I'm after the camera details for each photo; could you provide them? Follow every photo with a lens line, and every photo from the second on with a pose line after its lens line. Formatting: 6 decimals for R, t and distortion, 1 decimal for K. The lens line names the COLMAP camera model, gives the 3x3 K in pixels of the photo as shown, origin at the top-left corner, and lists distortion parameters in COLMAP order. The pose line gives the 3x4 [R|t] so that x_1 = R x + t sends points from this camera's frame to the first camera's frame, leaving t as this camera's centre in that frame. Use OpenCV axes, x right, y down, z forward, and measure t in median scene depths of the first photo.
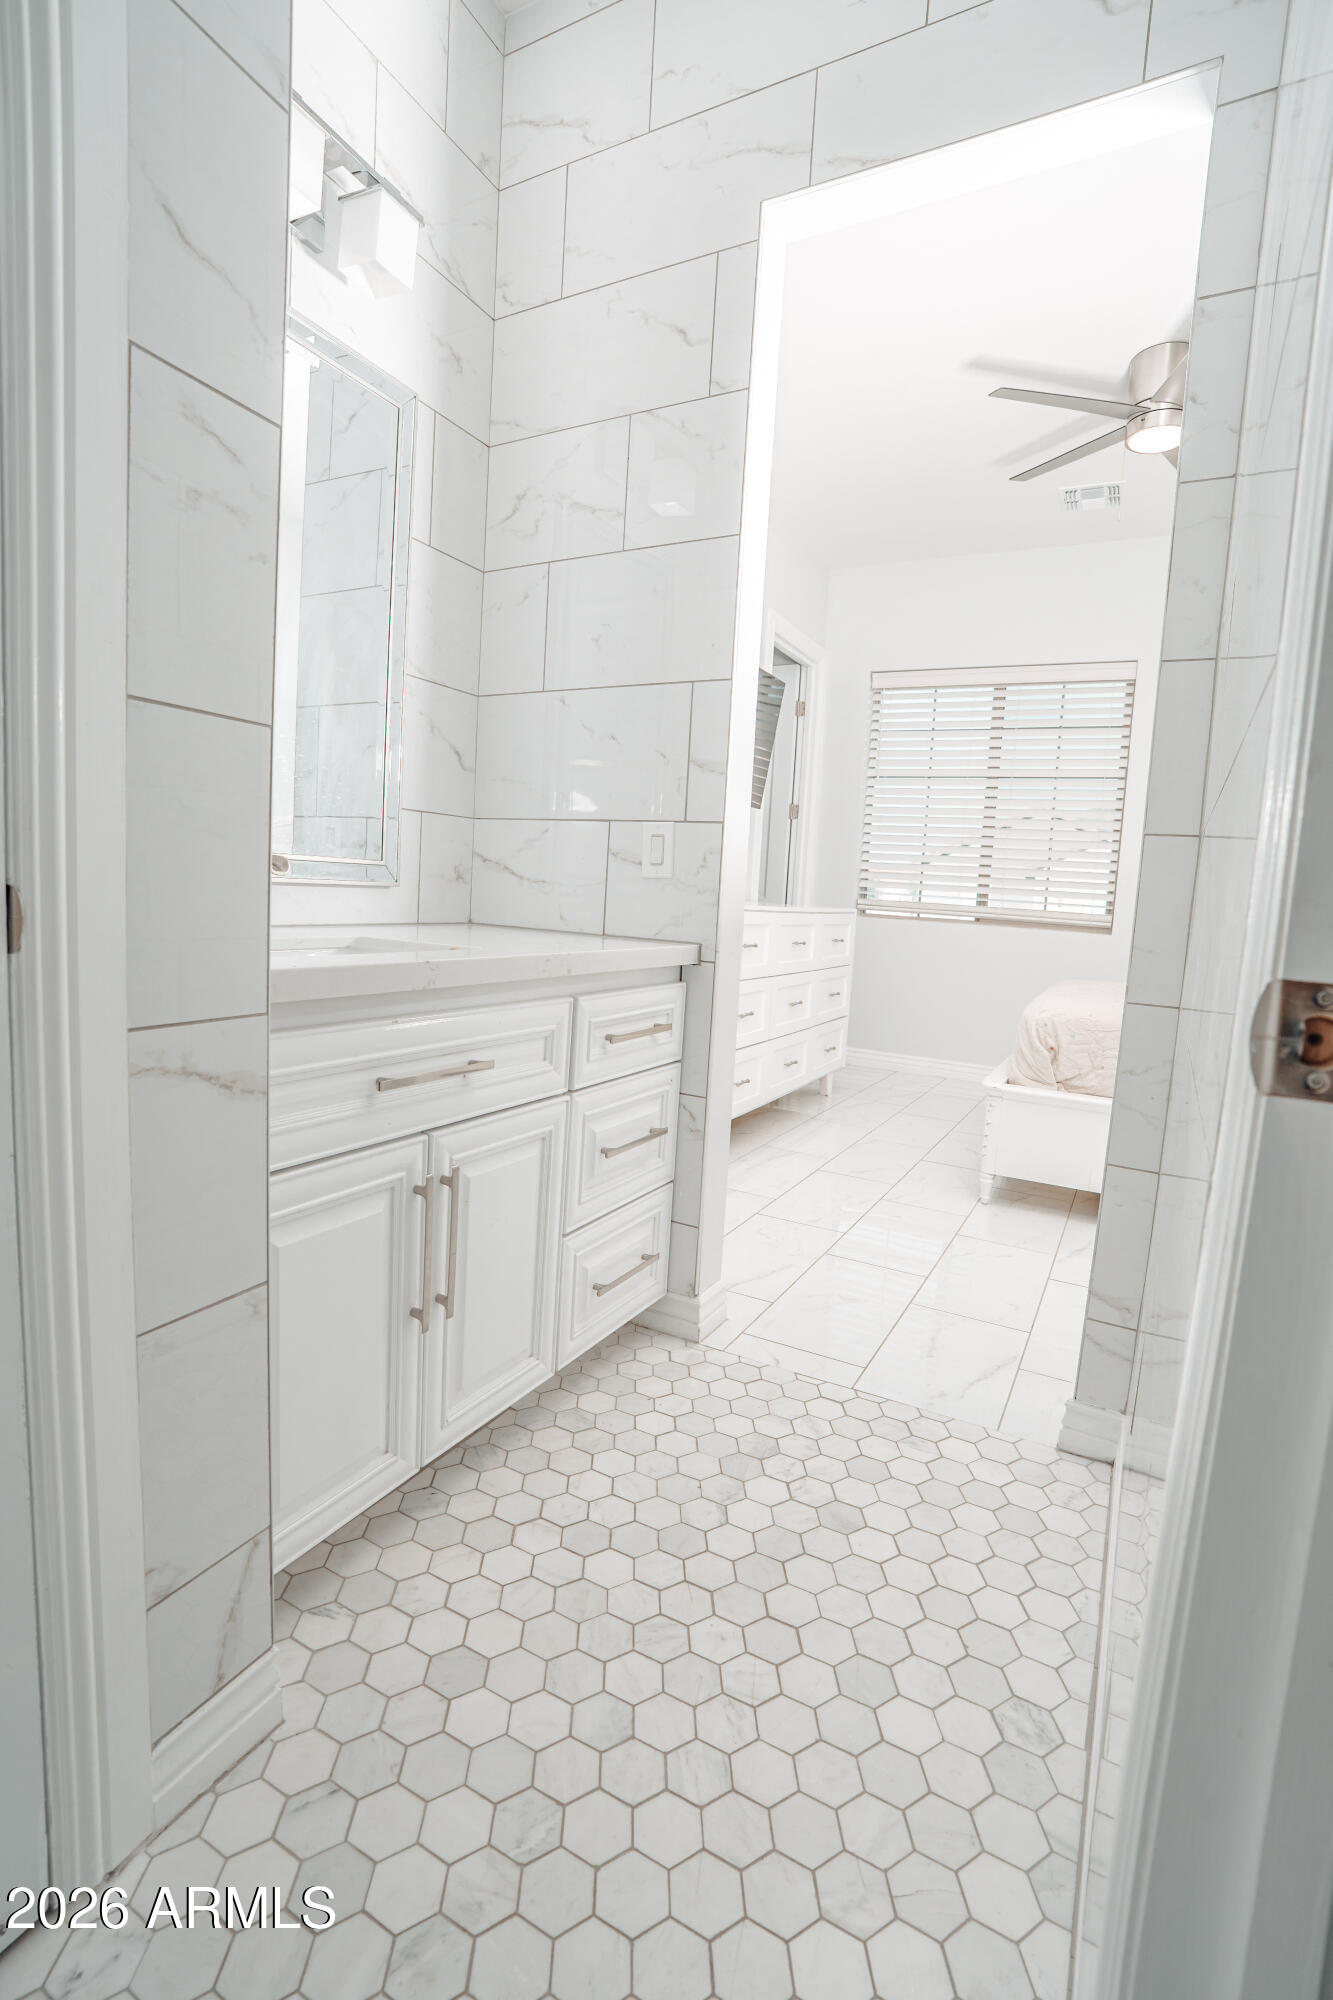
lens RADIAL K [[912.3, 0, 669.7], [0, 912.3, 999.5], [0, 0, 1]] dist [-0.055491, 0.013335]
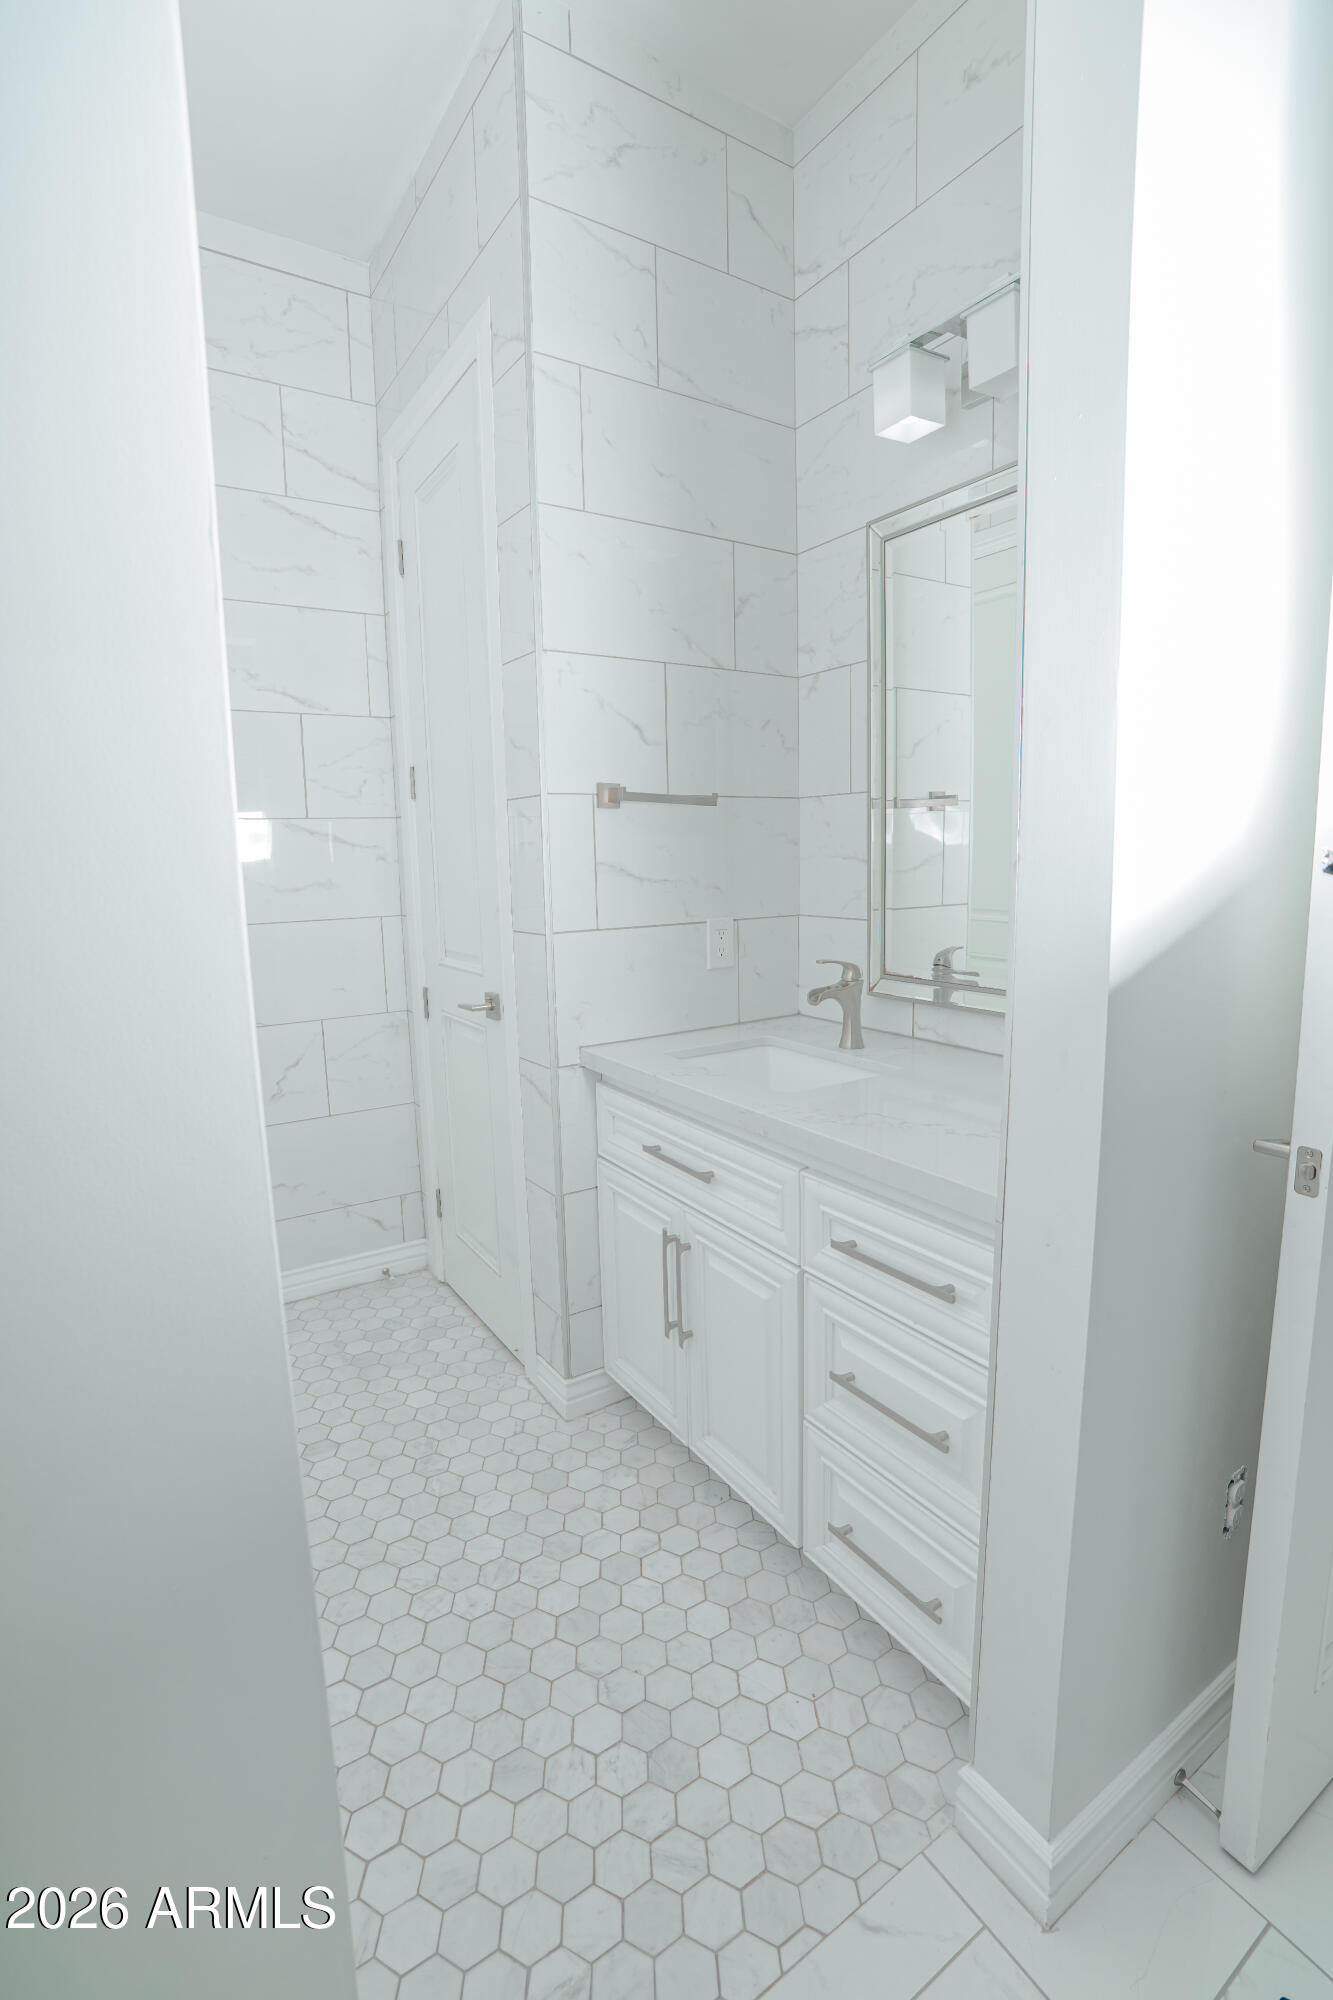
lens RADIAL K [[912.3, 0, 676.4], [0, 912.3, 998.2], [0, 0, 1]] dist [-0.055491, 0.013335]
pose [[-0.471947, 0.083044, -0.877707, 0.909031], [-0.108541, 0.982507, 0.151323, -0.361326], [0.874920, 0.166684, -0.454678, 1.562174]]
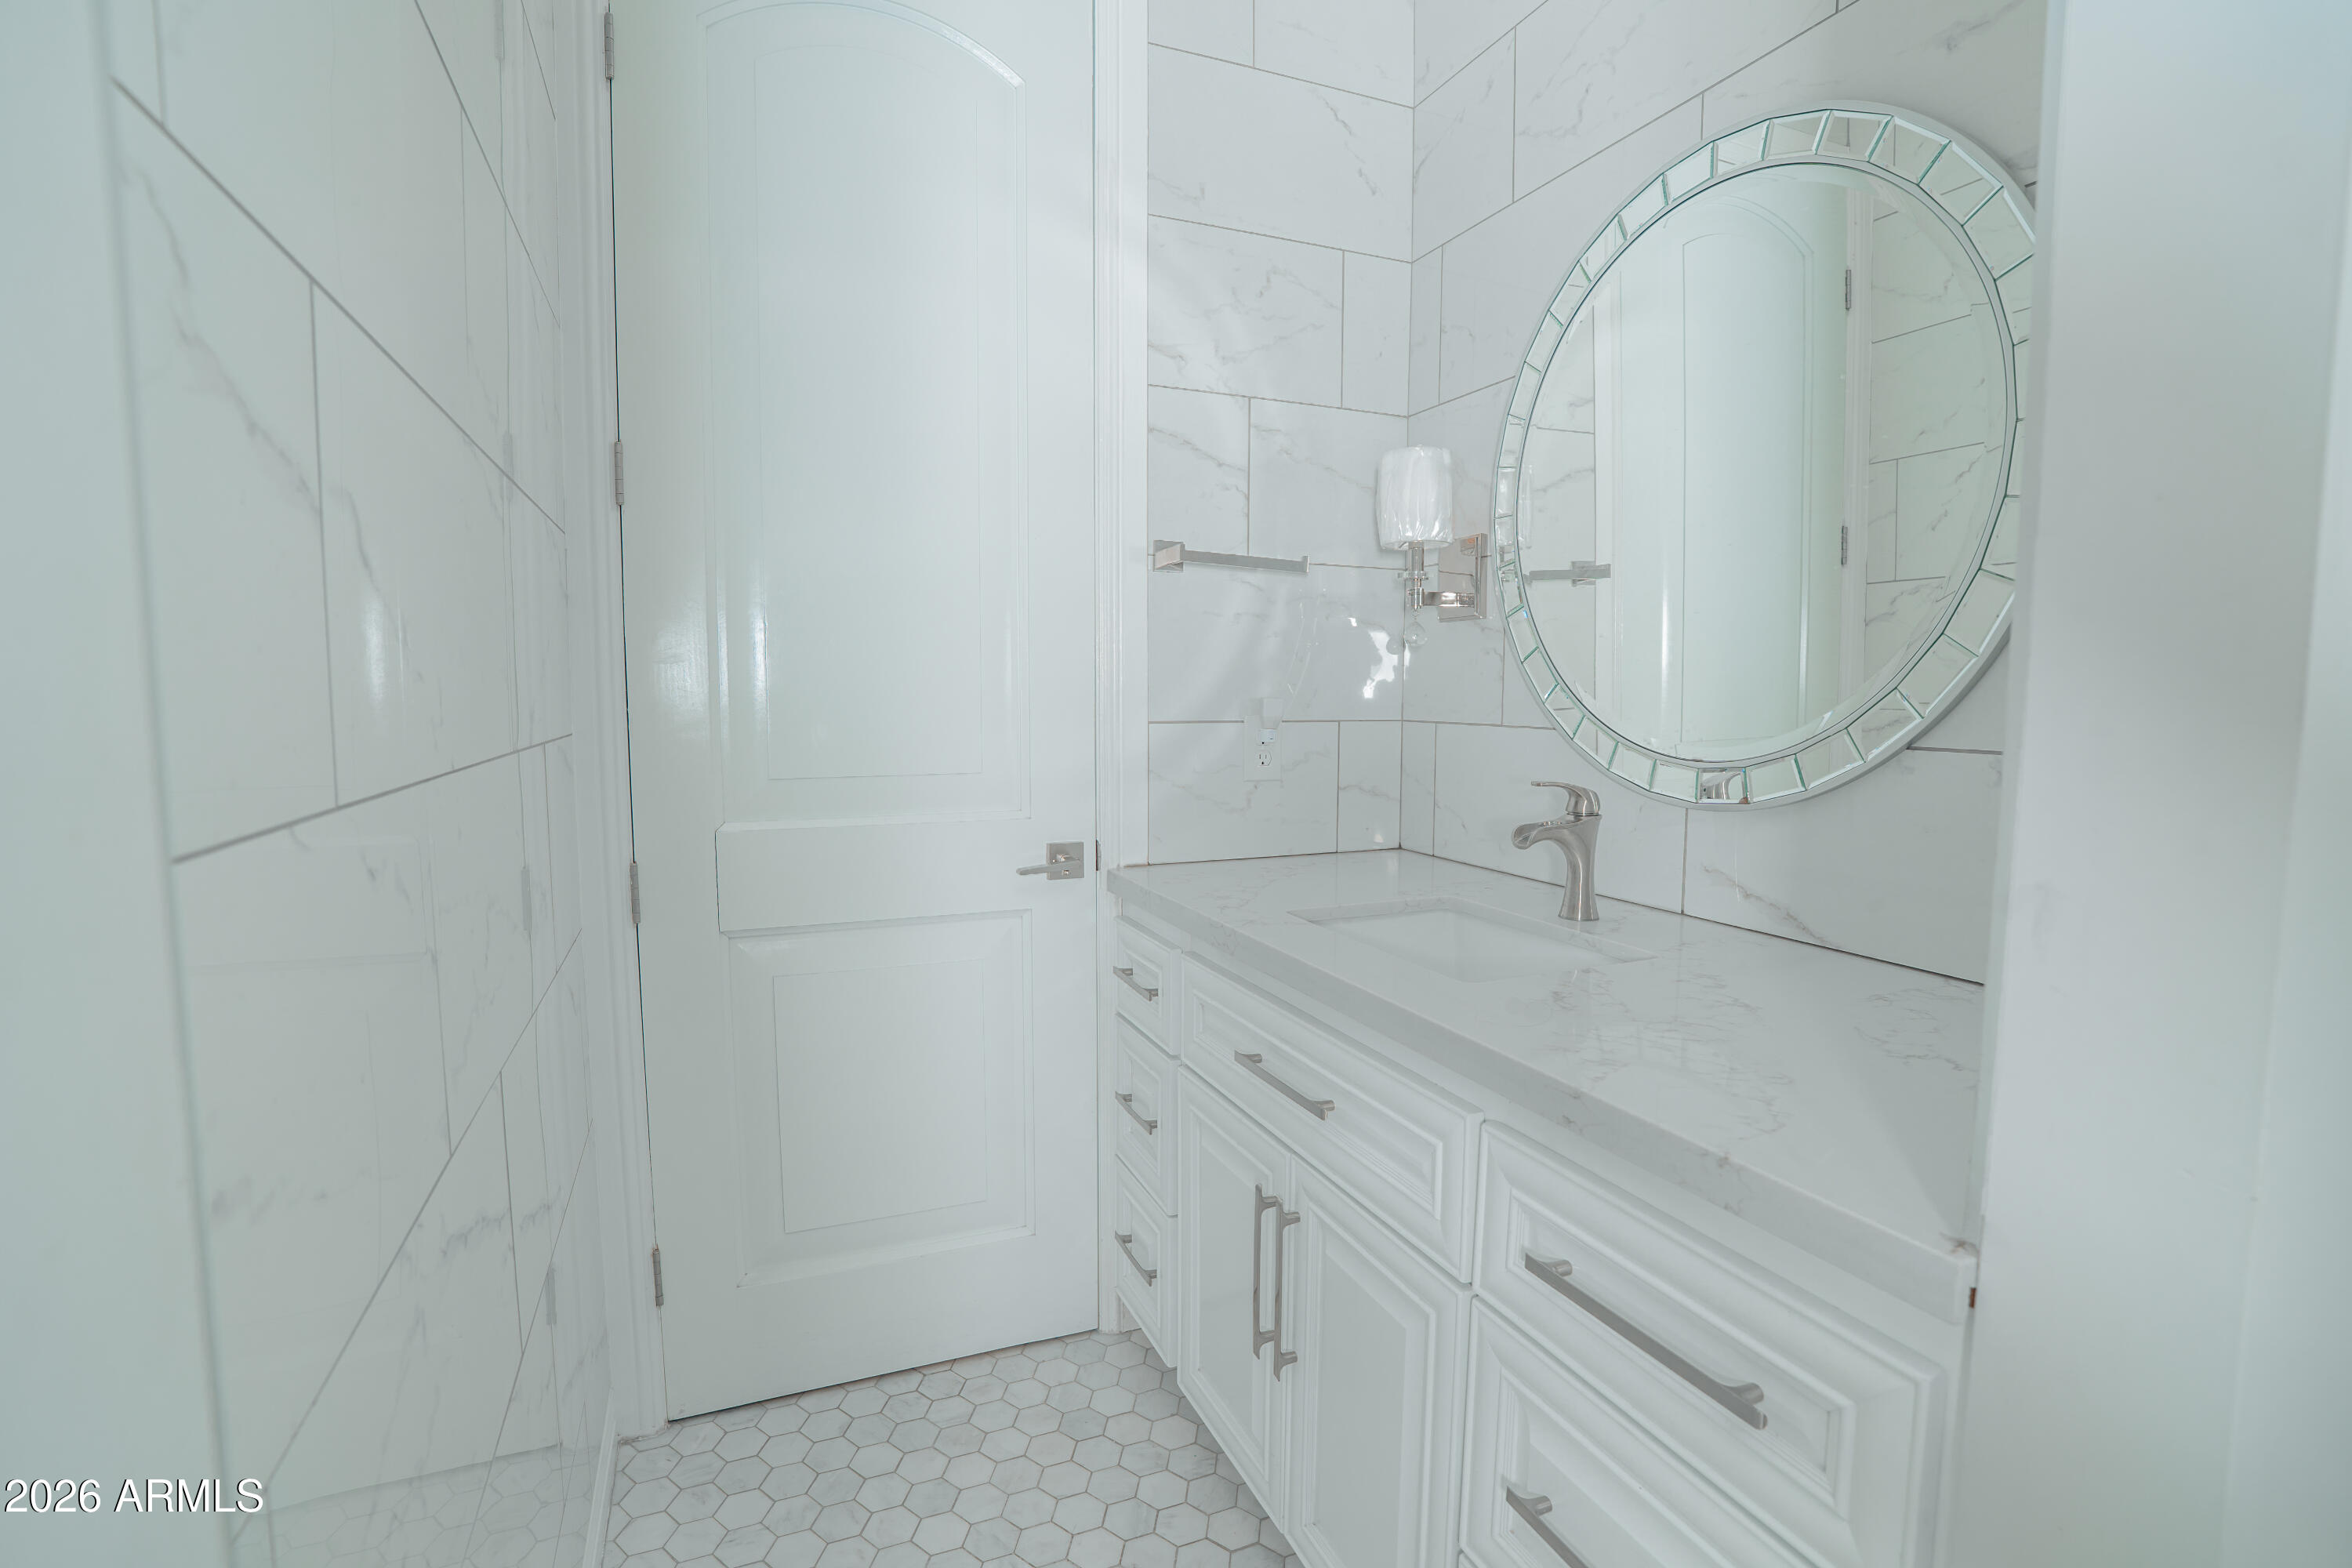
lens RADIAL K [[1072.8, 0, 1175.6], [0, 1072.8, 800.9], [0, 0, 1]] dist [-0.055491, 0.013335]
pose [[-0.625853, 0.009319, -0.779885, 0.585216], [-0.134565, 0.983643, 0.119741, -0.284174], [0.768245, 0.179885, -0.614363, 1.481100]]
